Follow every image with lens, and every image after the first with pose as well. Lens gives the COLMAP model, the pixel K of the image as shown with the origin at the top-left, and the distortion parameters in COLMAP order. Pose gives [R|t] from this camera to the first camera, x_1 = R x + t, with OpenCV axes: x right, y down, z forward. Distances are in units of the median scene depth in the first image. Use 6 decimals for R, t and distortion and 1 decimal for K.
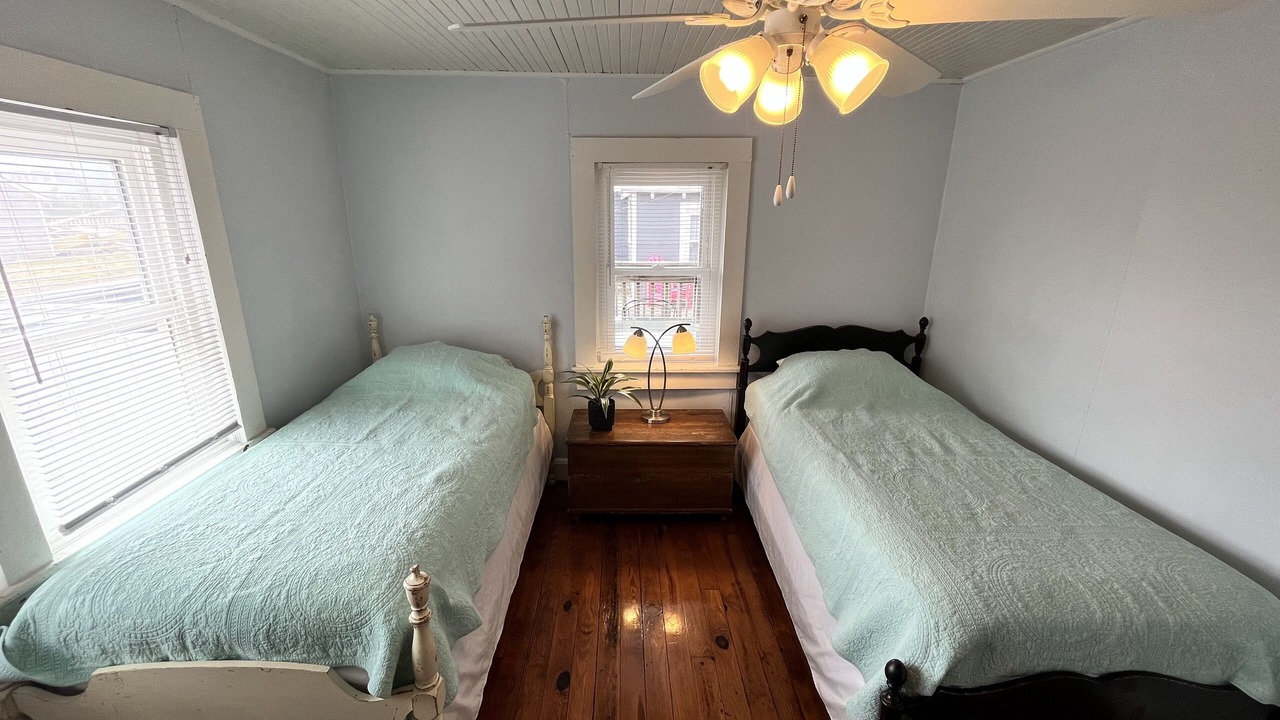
lens RADIAL K [[521.0, 0, 638.8], [0, 521.0, 361.1], [0, 0, 1]] dist [-0.004398, 0.000301]
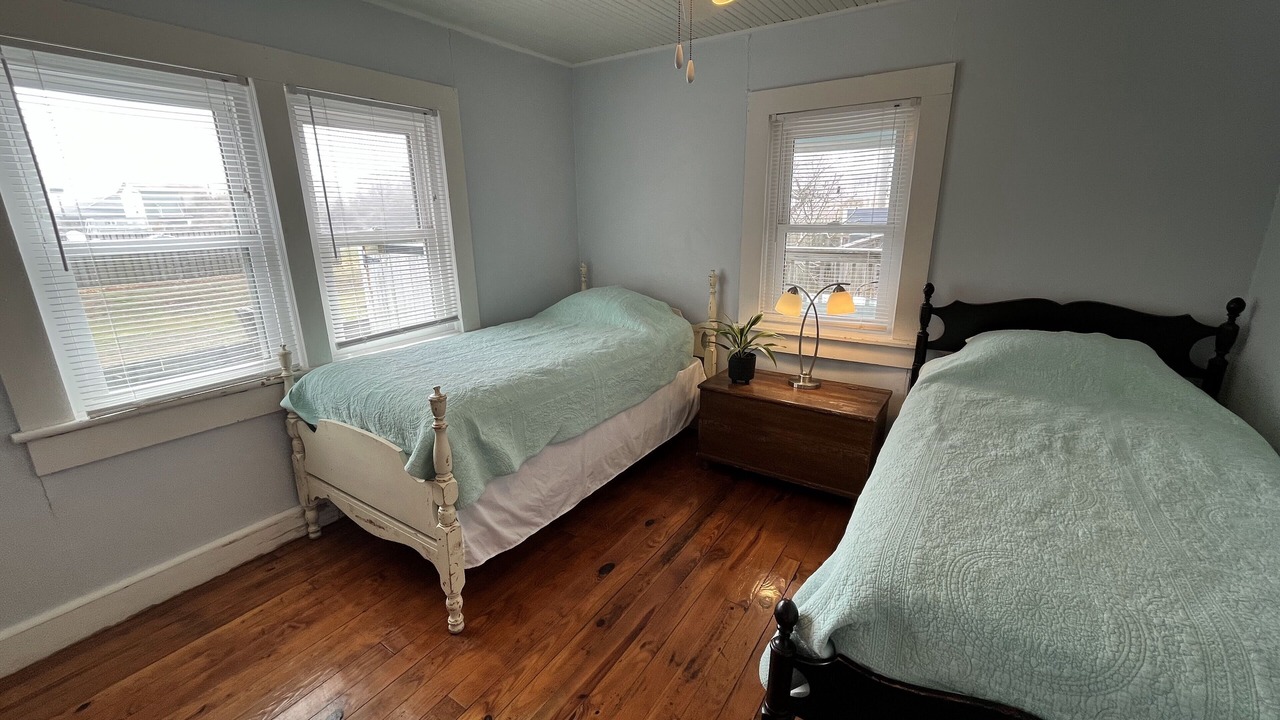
lens RADIAL K [[521.0, 0, 637.2], [0, 521.0, 360.6], [0, 0, 1]] dist [-0.004398, 0.000301]
pose [[0.824314, 0.138901, -0.548829, 0.303351], [-0.142876, 0.989095, 0.035734, 0.079607], [0.547808, 0.048959, 0.835170, 0.050472]]
